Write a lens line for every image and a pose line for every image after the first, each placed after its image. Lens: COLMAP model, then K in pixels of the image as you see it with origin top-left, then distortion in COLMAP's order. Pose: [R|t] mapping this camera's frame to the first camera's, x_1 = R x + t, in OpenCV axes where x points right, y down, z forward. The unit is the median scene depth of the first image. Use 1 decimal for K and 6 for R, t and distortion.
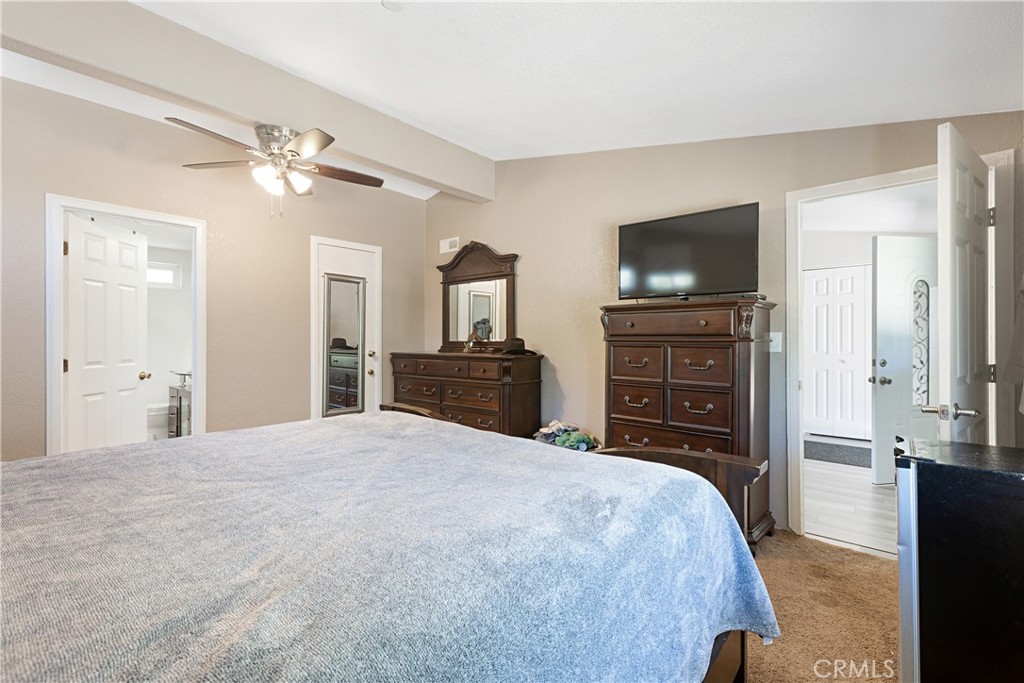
lens RADIAL K [[460.5, 0, 515.5], [0, 460.5, 343.1], [0, 0, 1]] dist [-0.001179, -0.000343]
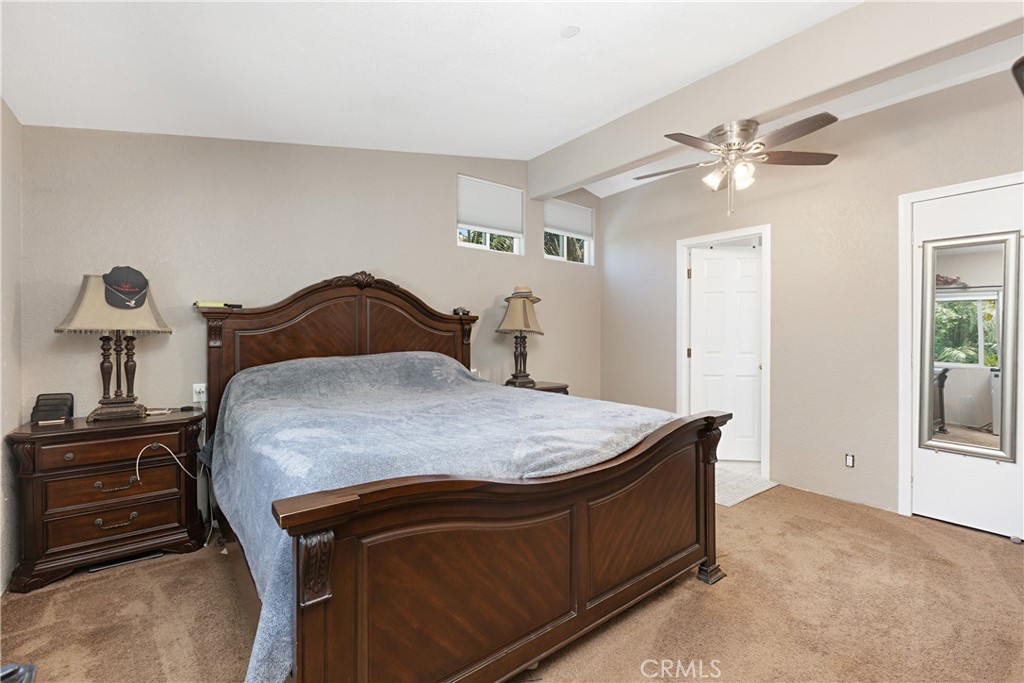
lens RADIAL K [[460.5, 0, 515.7], [0, 460.5, 334.3], [0, 0, 1]] dist [-0.001179, -0.000343]
pose [[-0.206104, -0.000100, -0.978530, 0.554831], [-0.006819, 0.999976, 0.001334, -0.009082], [0.978506, 0.006947, -0.206100, 0.732116]]
